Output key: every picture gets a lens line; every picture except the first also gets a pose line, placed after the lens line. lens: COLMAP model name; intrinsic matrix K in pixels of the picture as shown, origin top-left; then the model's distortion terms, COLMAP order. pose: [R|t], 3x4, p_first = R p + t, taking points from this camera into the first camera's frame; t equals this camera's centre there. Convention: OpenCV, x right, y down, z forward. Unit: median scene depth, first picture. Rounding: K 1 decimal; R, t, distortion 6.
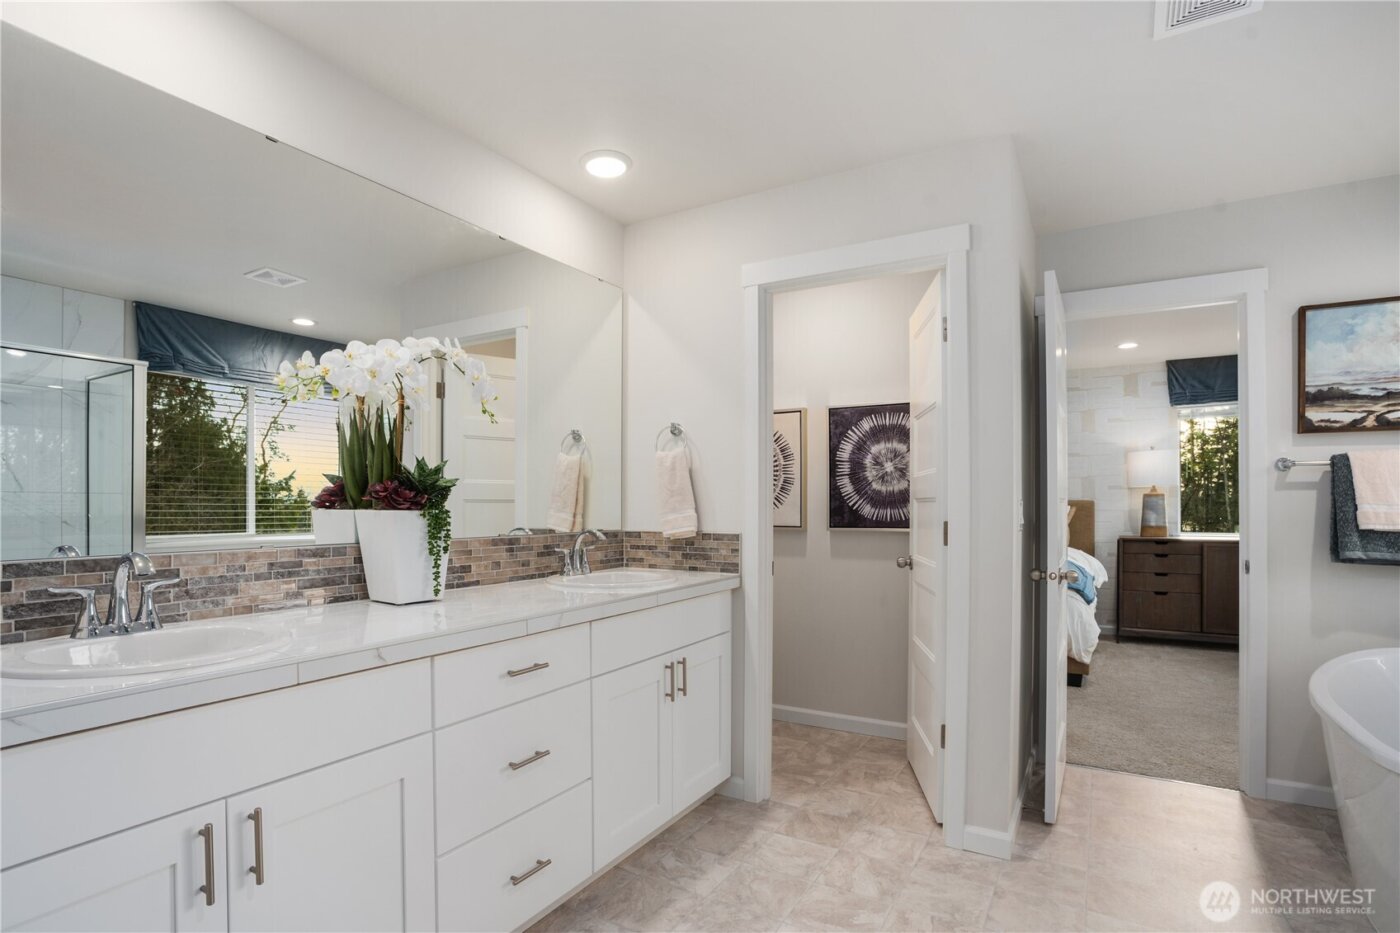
lens RADIAL K [[689.3, 0, 702.8], [0, 689.3, 480.2], [0, 0, 1]] dist [0.000387, 0.000861]
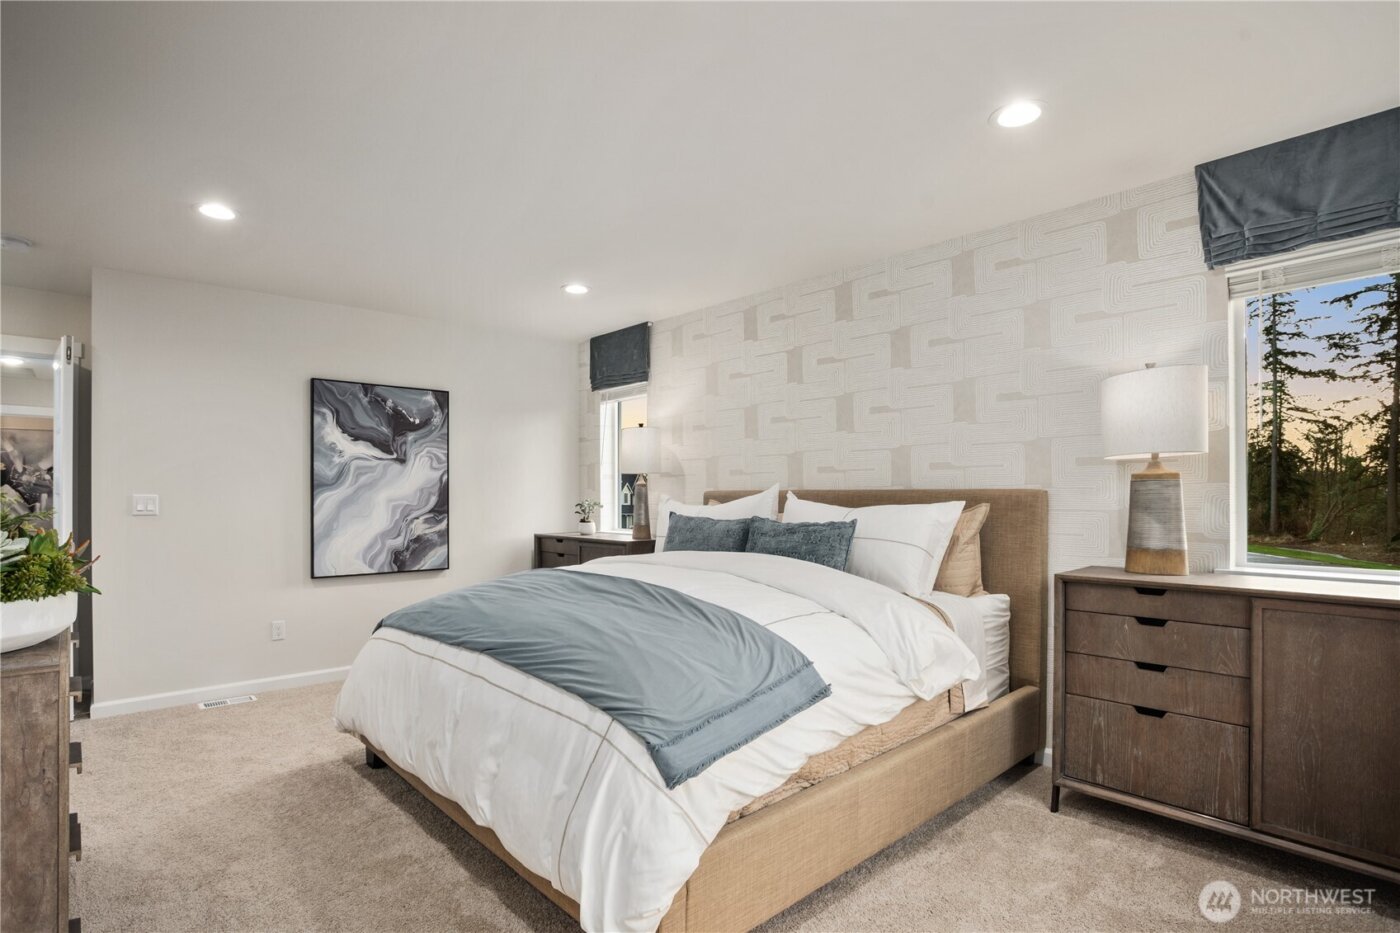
lens RADIAL K [[689.3, 0, 698.5], [0, 689.3, 475.0], [0, 0, 1]] dist [0.000387, 0.000861]
pose [[0.956925, -0.009960, -0.290165, 0.509111], [0.012848, 0.999885, 0.008047, 0.013144], [0.290052, -0.011428, 0.956943, 0.506321]]
